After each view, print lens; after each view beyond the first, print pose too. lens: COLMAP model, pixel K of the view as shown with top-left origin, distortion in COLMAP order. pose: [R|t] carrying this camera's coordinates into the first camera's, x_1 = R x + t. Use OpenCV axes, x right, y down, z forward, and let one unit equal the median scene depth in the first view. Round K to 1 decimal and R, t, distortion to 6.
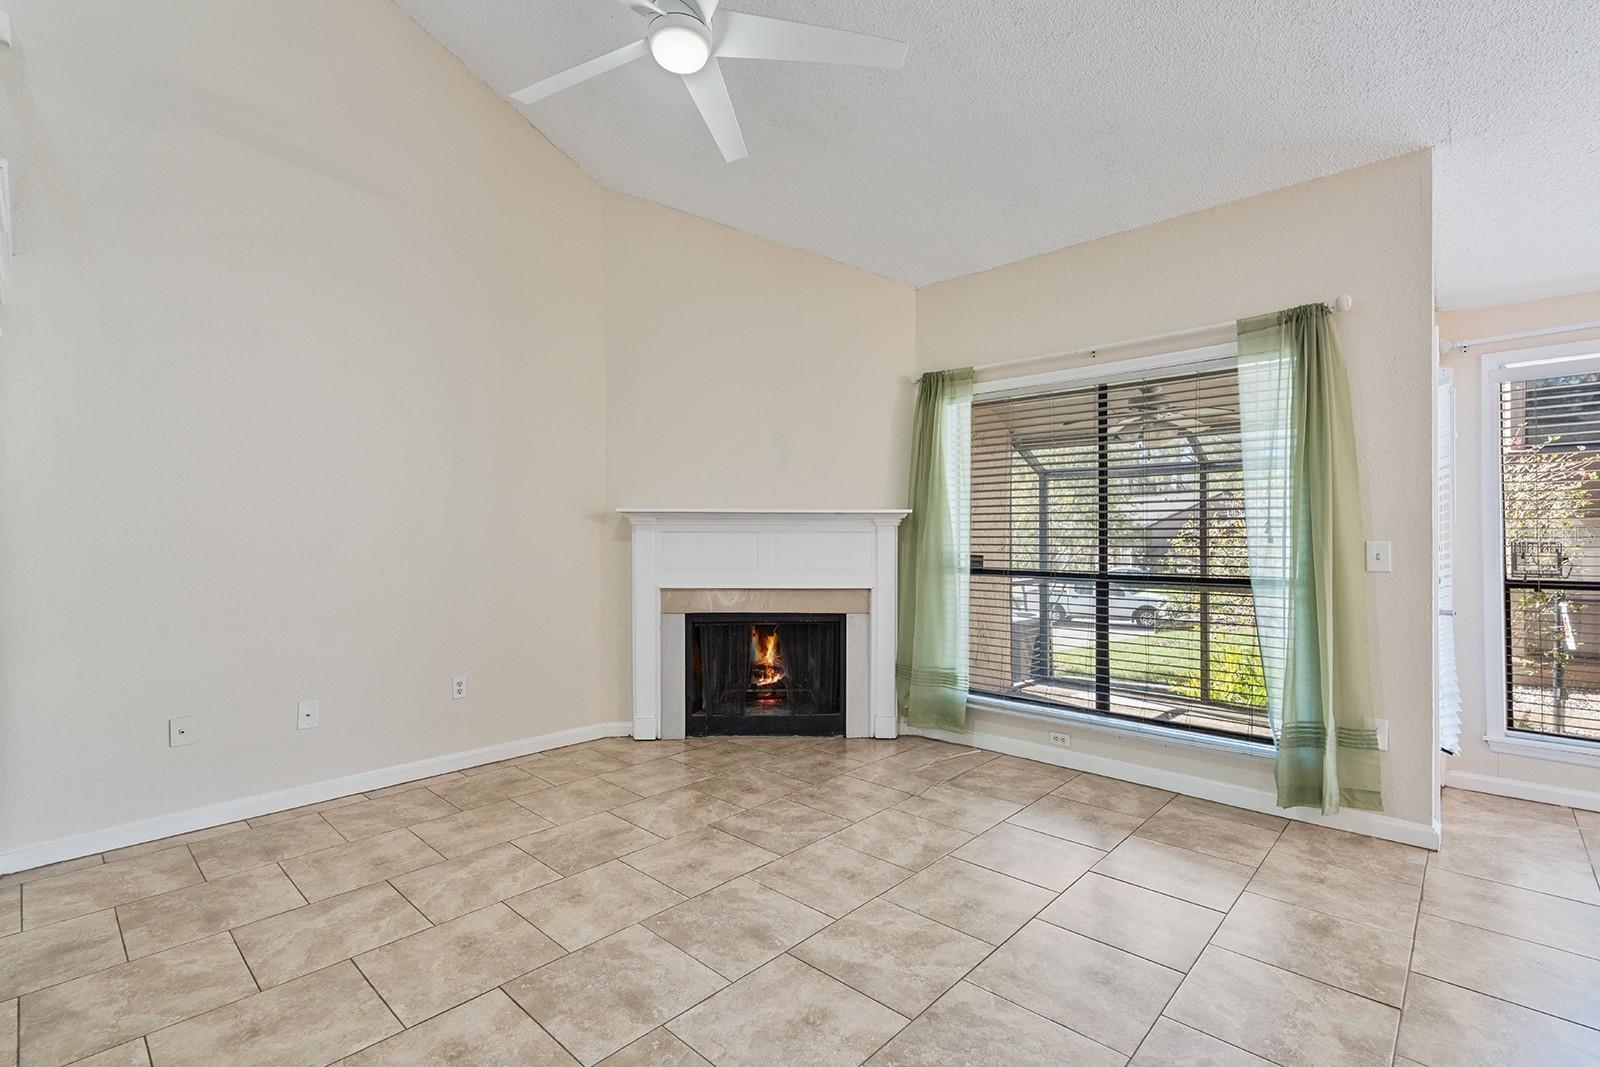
lens RADIAL K [[735.2, 0, 786.1], [0, 735.2, 532.6], [0, 0, 1]] dist [0.000864, 0.000277]
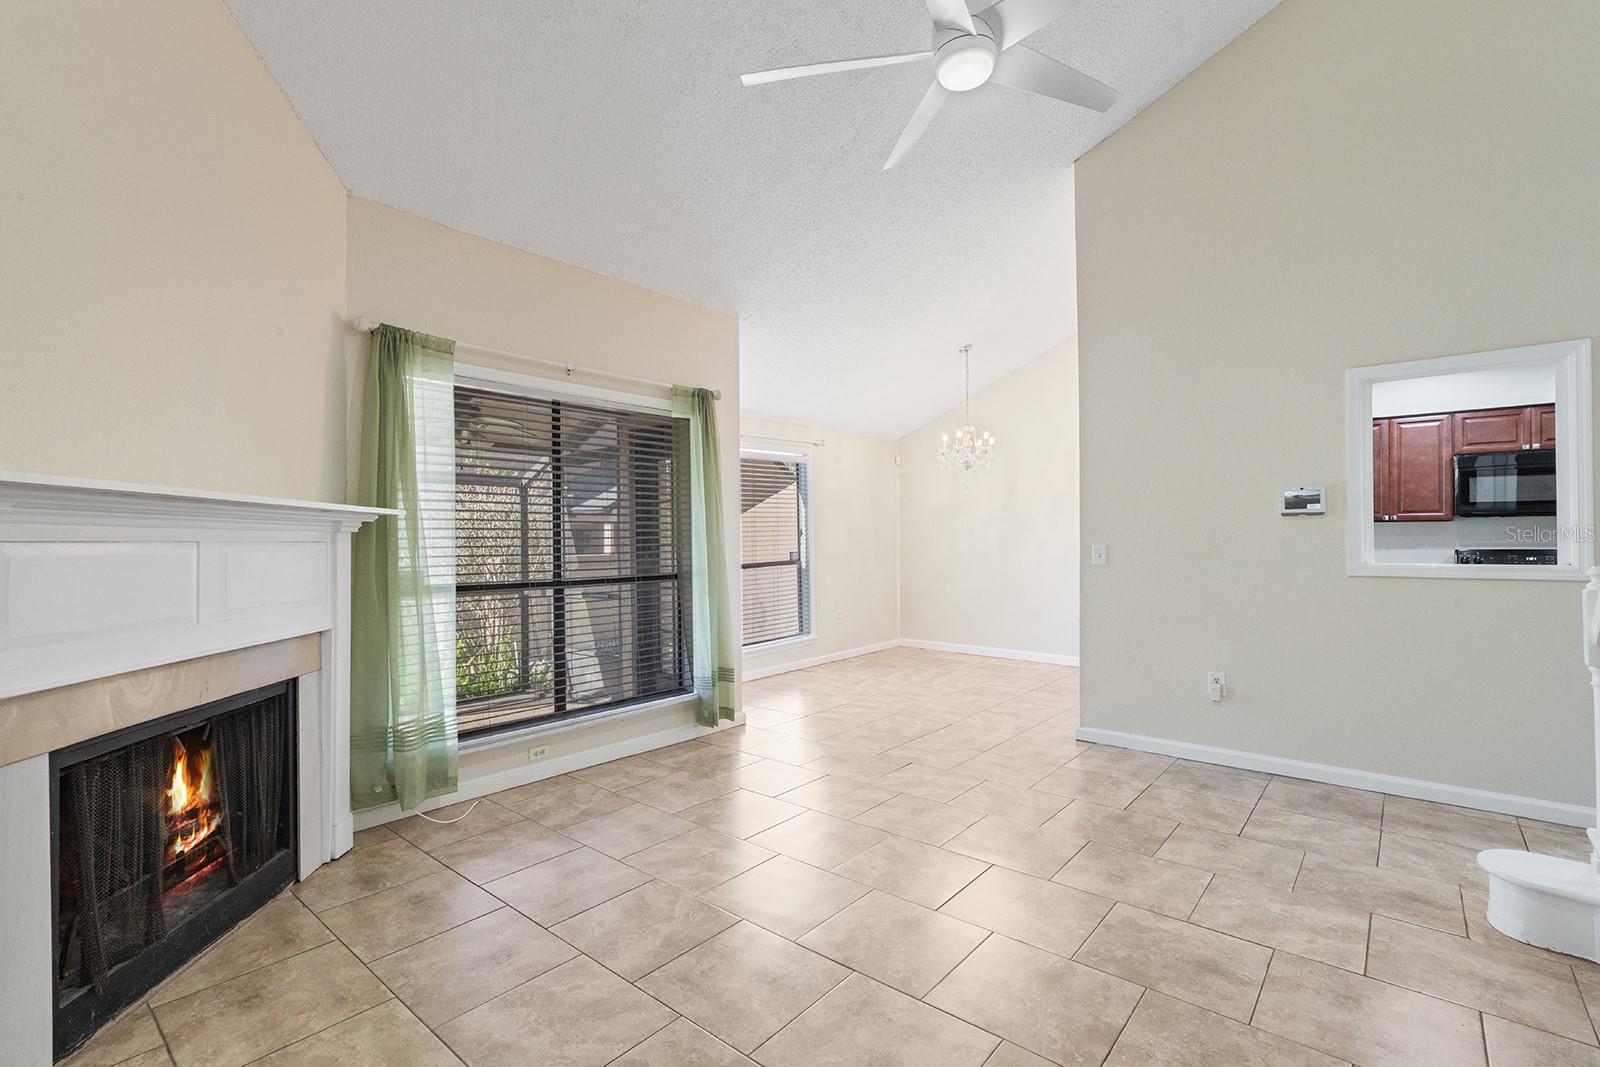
lens RADIAL K [[730.0, 0, 800.0], [0, 730.0, 533.5], [0, 0, 1]] dist [-0.004708, -0.000395]
pose [[-0.063641, 0.010042, 0.997922, -0.622315], [0.005922, 0.999936, -0.009685, 0.000632], [-0.997955, 0.005293, -0.063697, 0.715887]]
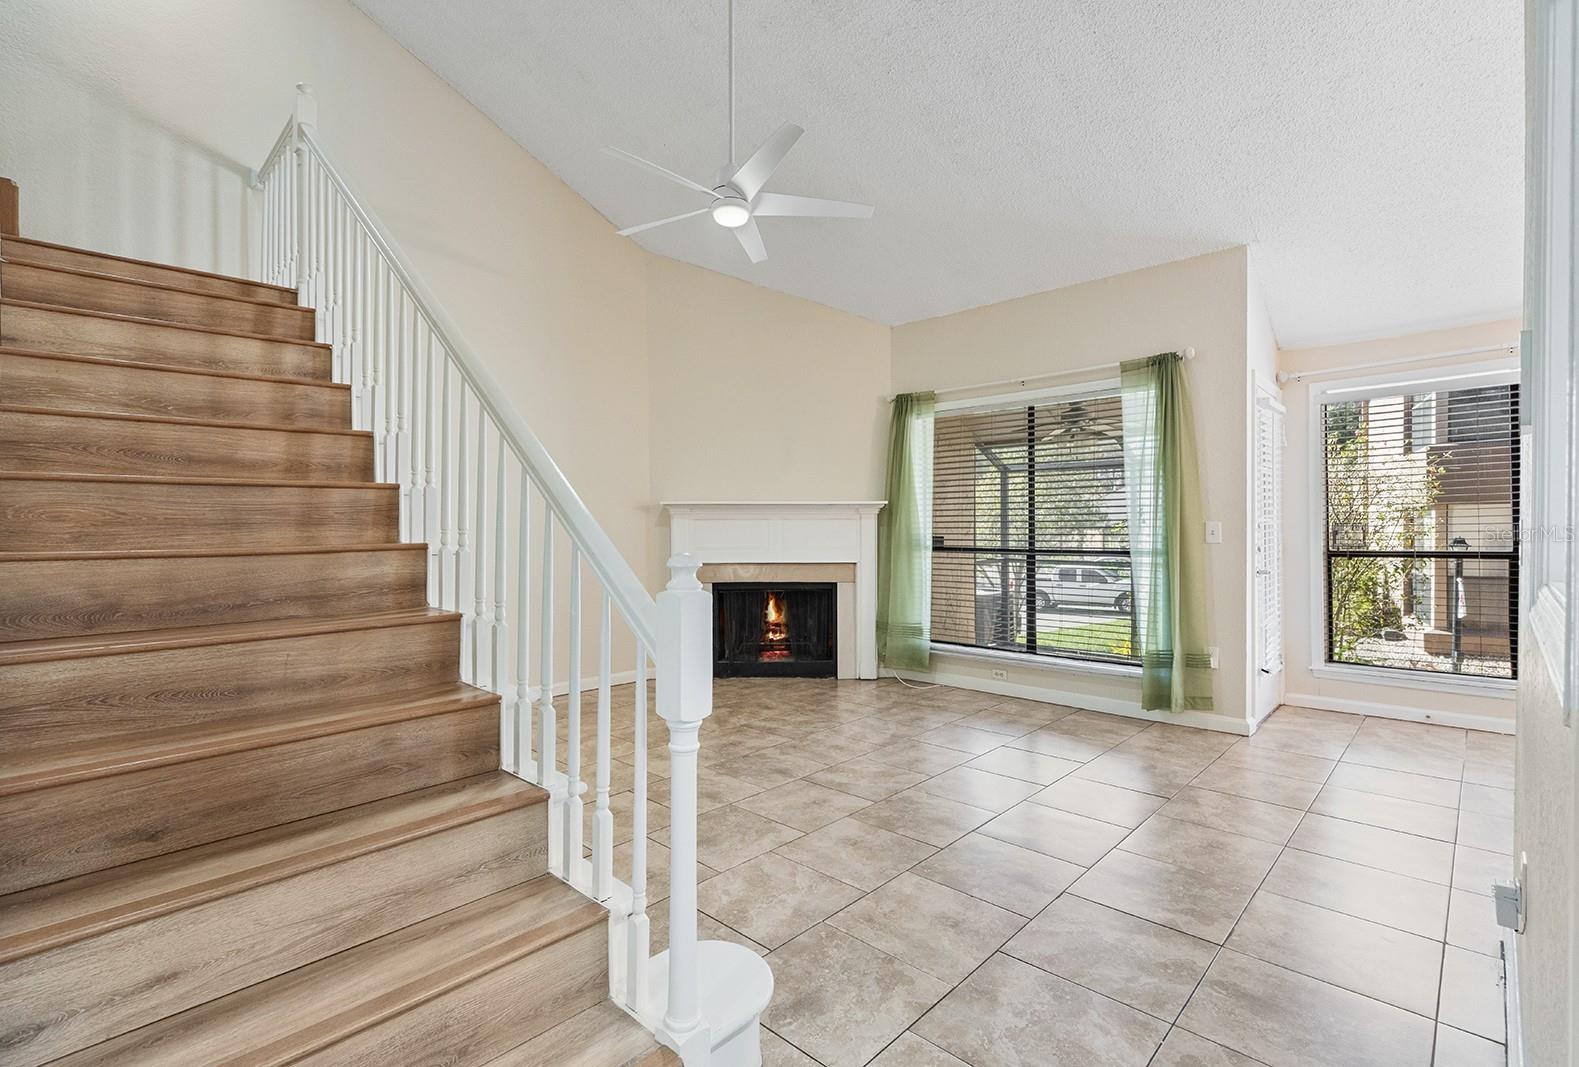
lens RADIAL K [[746.7, 0, 762.6], [0, 746.7, 532.3], [0, 0, 1]] dist [-0.001056, -0.000248]
pose [[0.999815, -0.005609, -0.018387, -0.027397], [0.005801, 0.999930, 0.010360, 0.009329], [0.018327, -0.010464, 0.999777, -0.348420]]
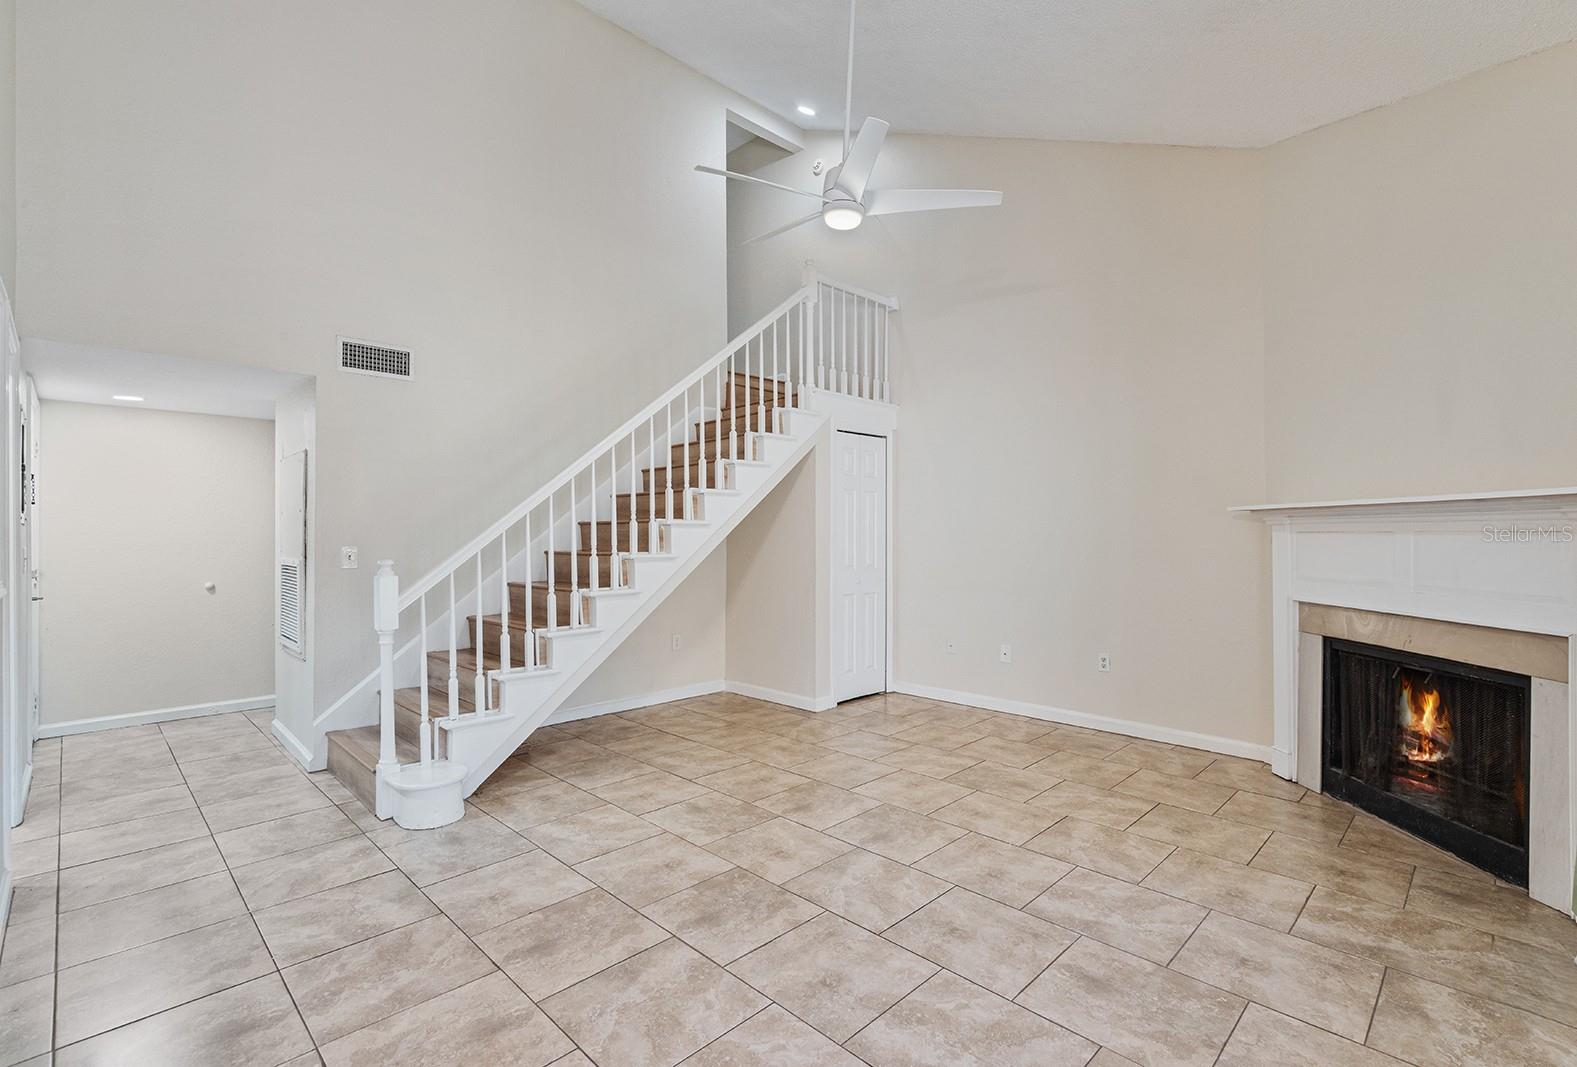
lens RADIAL K [[718.9, 0, 788.5], [0, 718.9, 533.5], [0, 0, 1]] dist [-0.002887, -0.000017]
pose [[-0.028768, -0.001884, -0.999584, 0.740148], [0.004540, 0.999988, -0.002016, -0.001114], [0.999576, -0.004596, -0.028760, 0.512187]]
